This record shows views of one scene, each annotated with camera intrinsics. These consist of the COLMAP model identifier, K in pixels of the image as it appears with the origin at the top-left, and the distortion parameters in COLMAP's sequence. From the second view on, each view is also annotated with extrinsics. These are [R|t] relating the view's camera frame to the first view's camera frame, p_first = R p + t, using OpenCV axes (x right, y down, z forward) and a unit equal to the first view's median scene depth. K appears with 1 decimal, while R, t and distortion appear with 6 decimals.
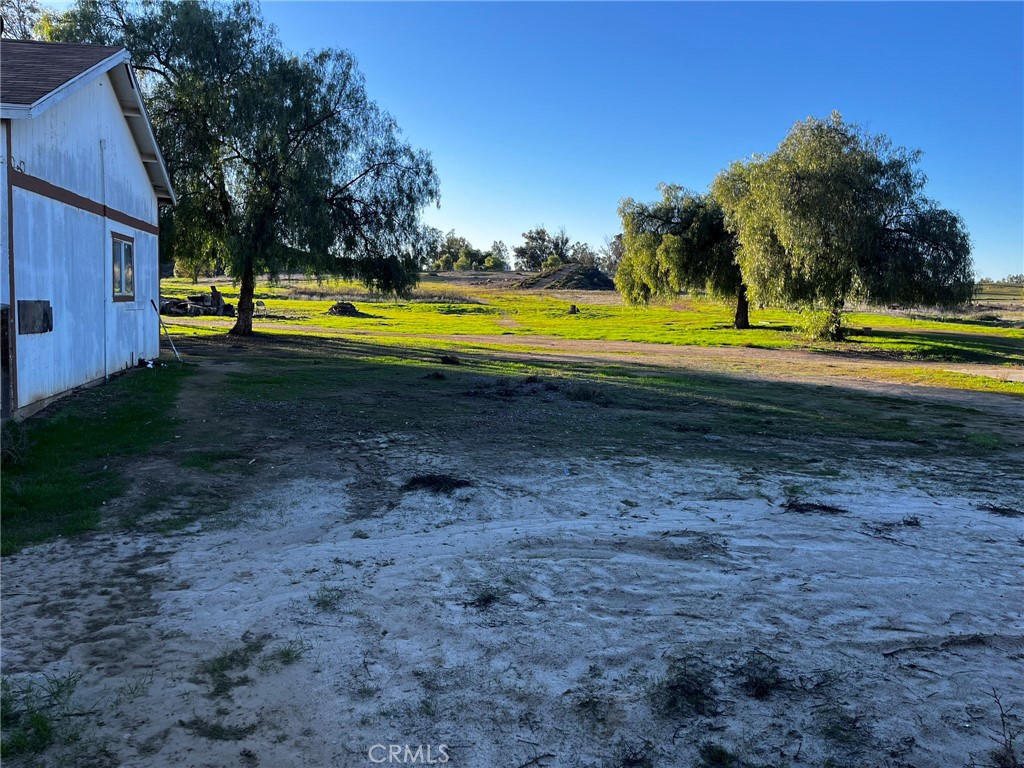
lens RADIAL K [[775.0, 0, 515.3], [0, 775.0, 394.3], [0, 0, 1]] dist [0.079457, -0.105130]
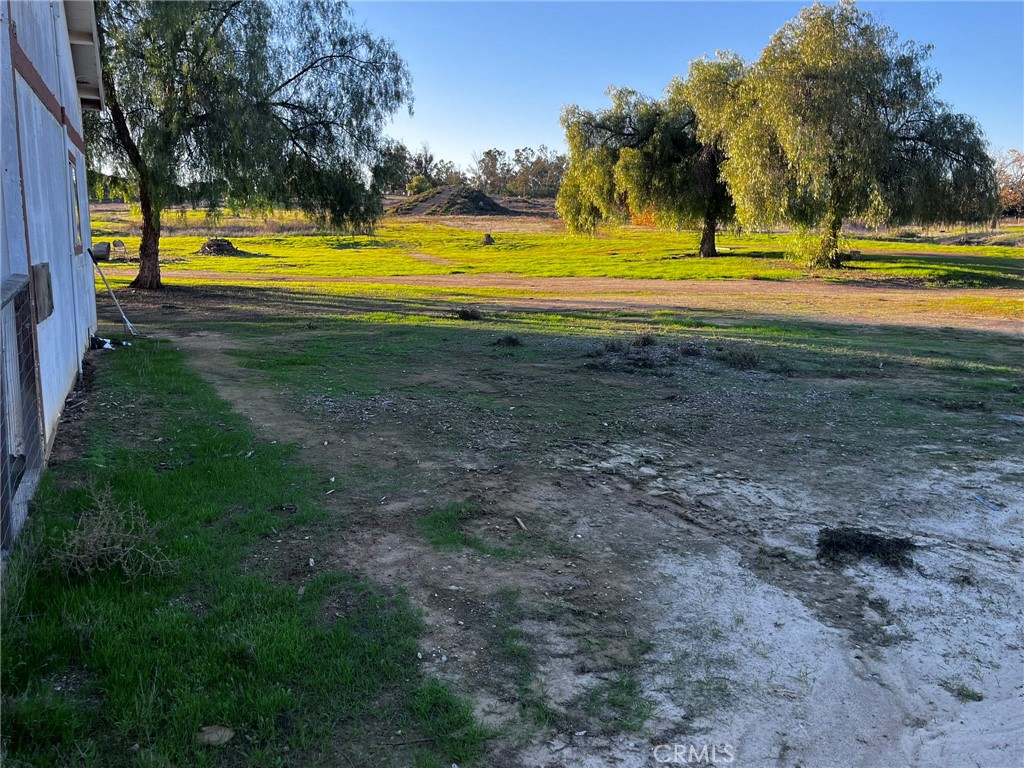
lens RADIAL K [[866.6, 0, 510.5], [0, 866.6, 388.9], [0, 0, 1]] dist [0.057424, -0.045394]
pose [[0.986738, -0.055488, 0.152540, -0.160679], [0.045647, 0.996690, 0.067278, -0.023473], [-0.155768, -0.059423, 0.986005, 0.123870]]
